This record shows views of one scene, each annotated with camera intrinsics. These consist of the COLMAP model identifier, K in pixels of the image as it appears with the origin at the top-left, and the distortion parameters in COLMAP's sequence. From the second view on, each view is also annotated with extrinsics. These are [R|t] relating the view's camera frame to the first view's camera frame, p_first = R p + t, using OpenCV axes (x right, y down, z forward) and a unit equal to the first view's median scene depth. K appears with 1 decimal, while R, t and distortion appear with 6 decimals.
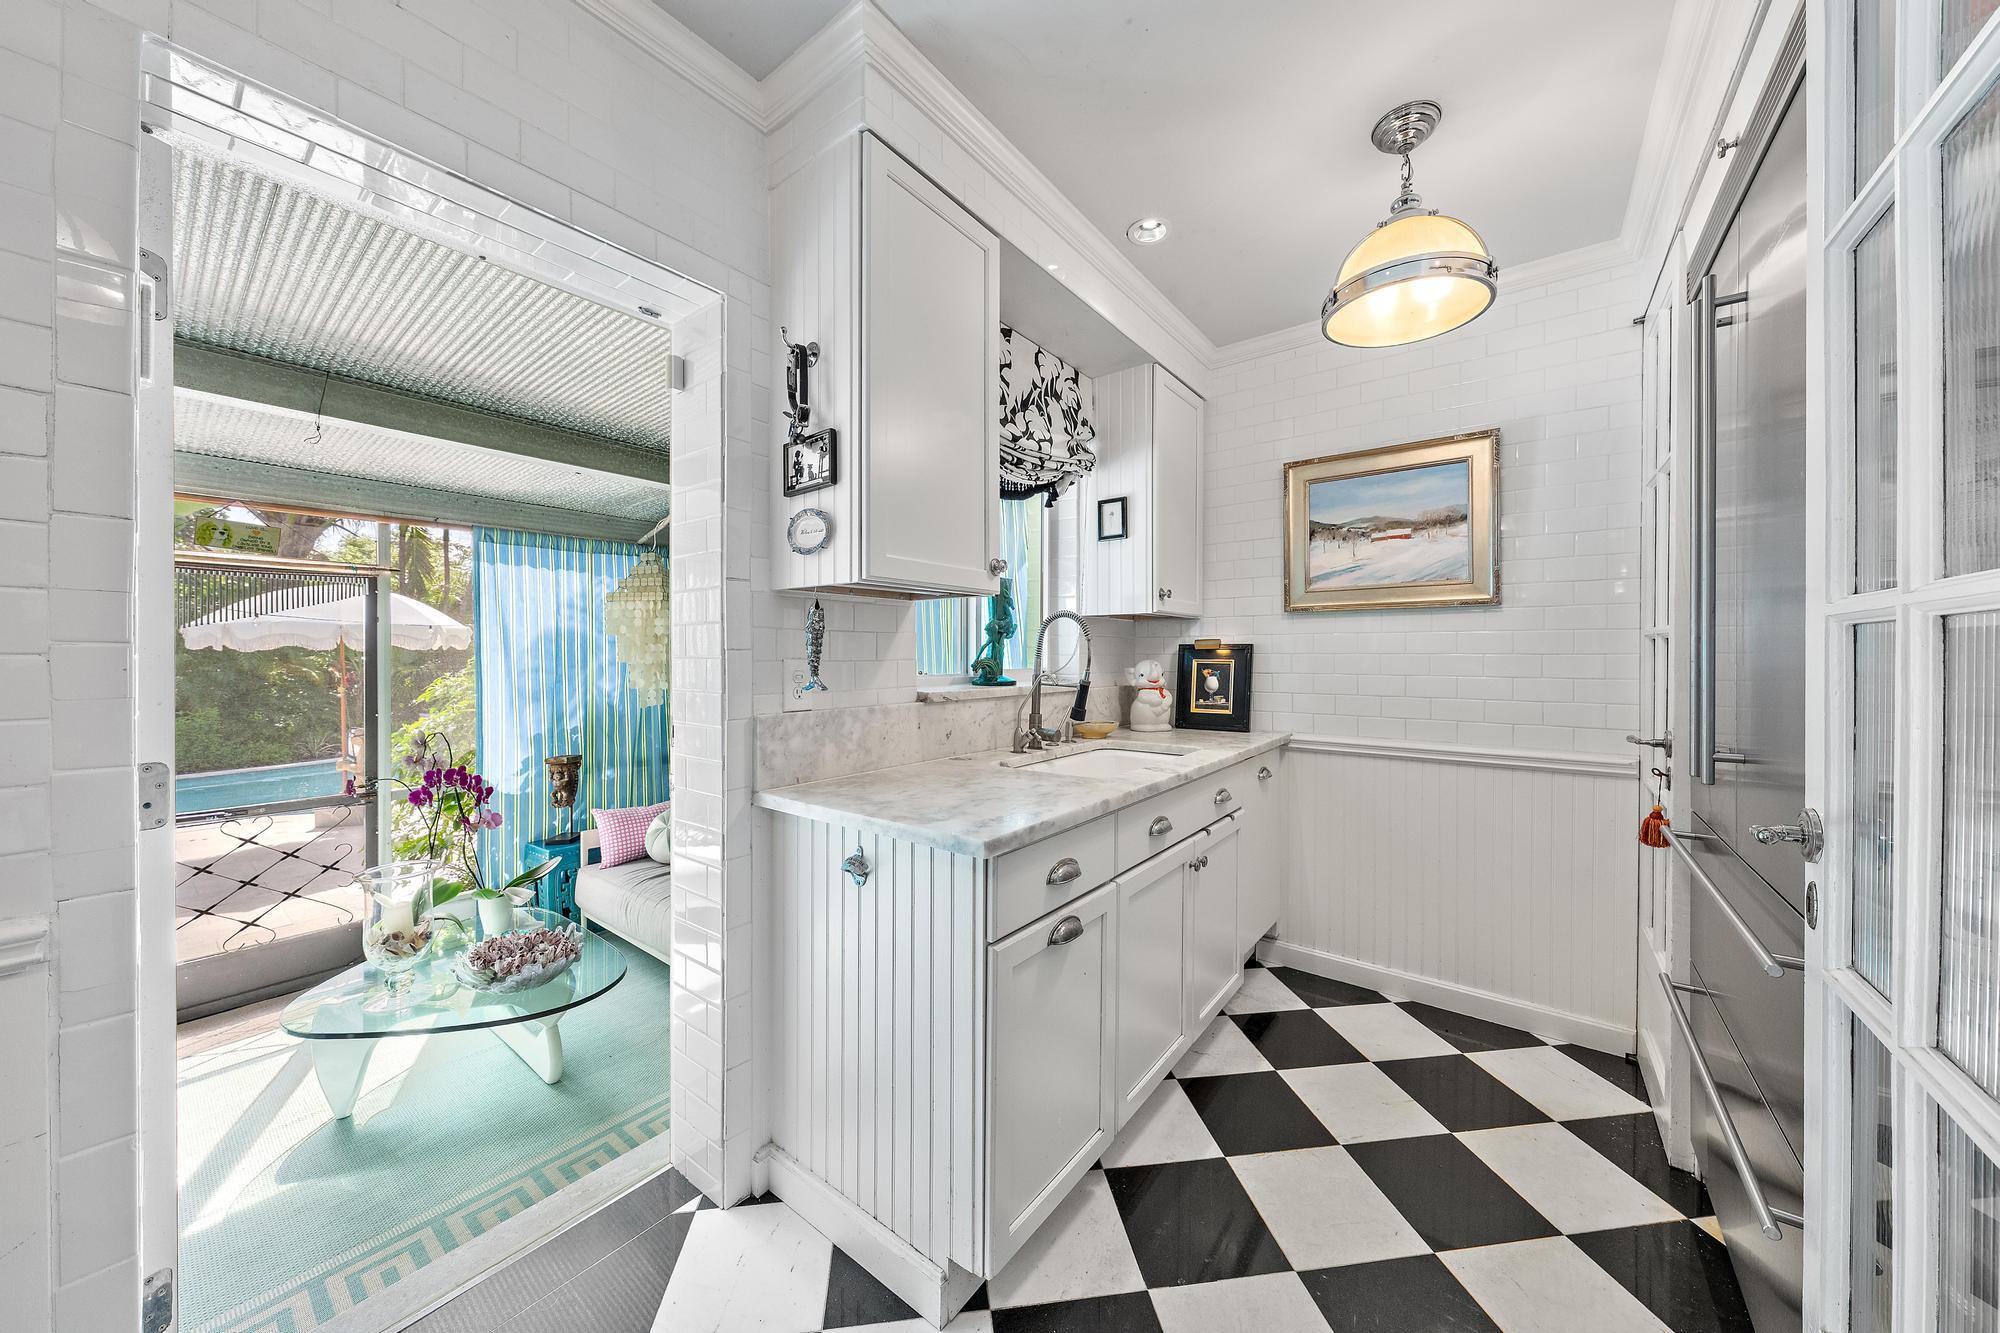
lens RADIAL K [[673.8, 0, 999.7], [0, 673.8, 659.7], [0, 0, 1]] dist [-0.000015, 0.000311]
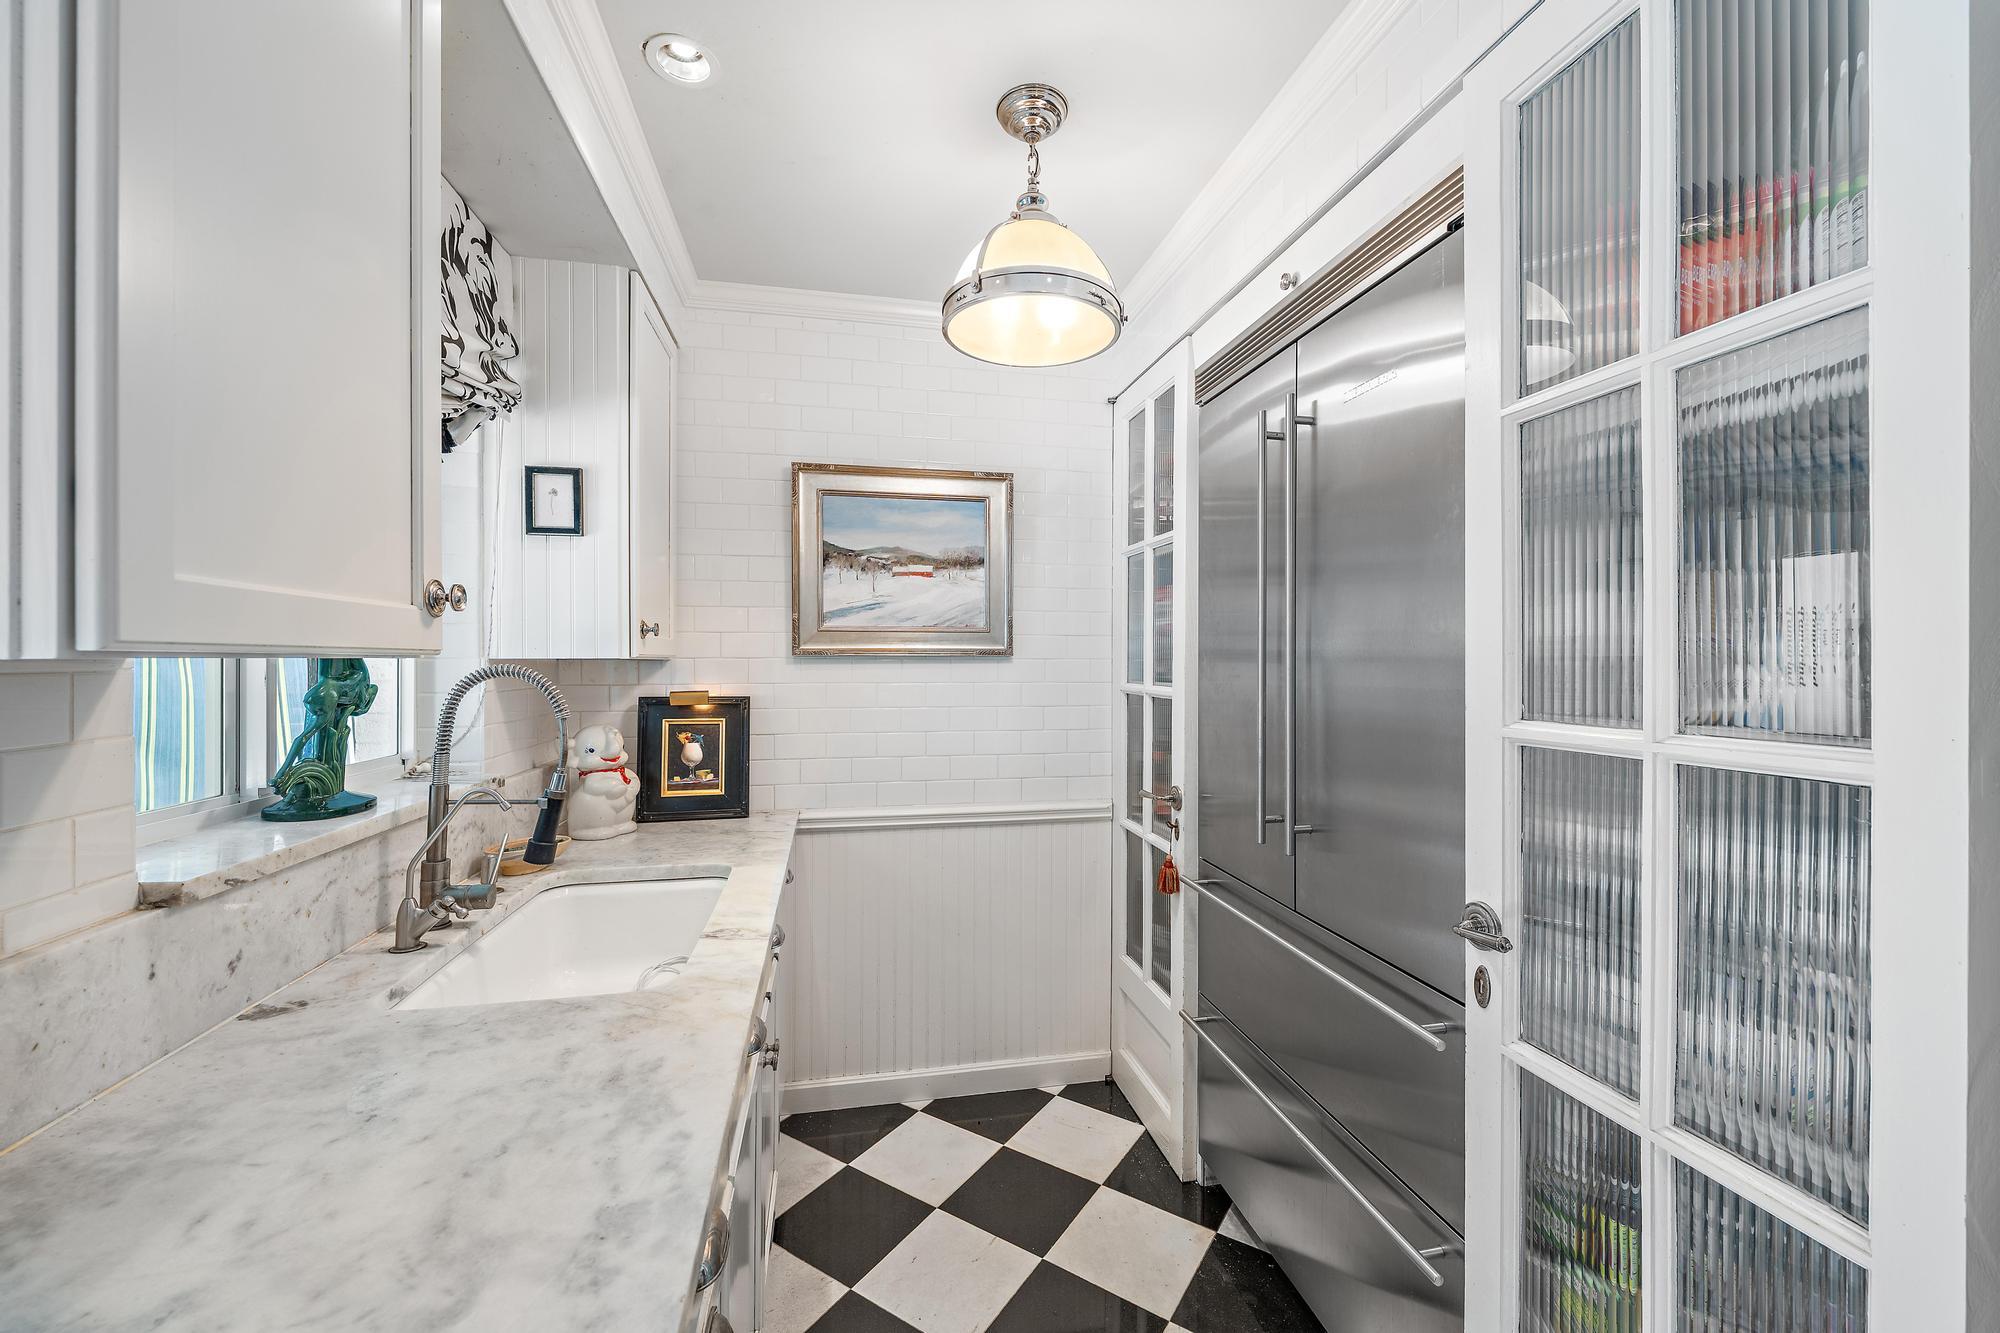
lens RADIAL K [[788.8, 0, 996.0], [0, 788.8, 663.7], [0, 0, 1]] dist [-0.001646, 0.000026]
pose [[0.654109, -0.003331, 0.756393, -0.126165], [0.006319, 0.999979, -0.001061, -0.069465], [-0.756374, 0.005474, 0.654117, 0.279077]]
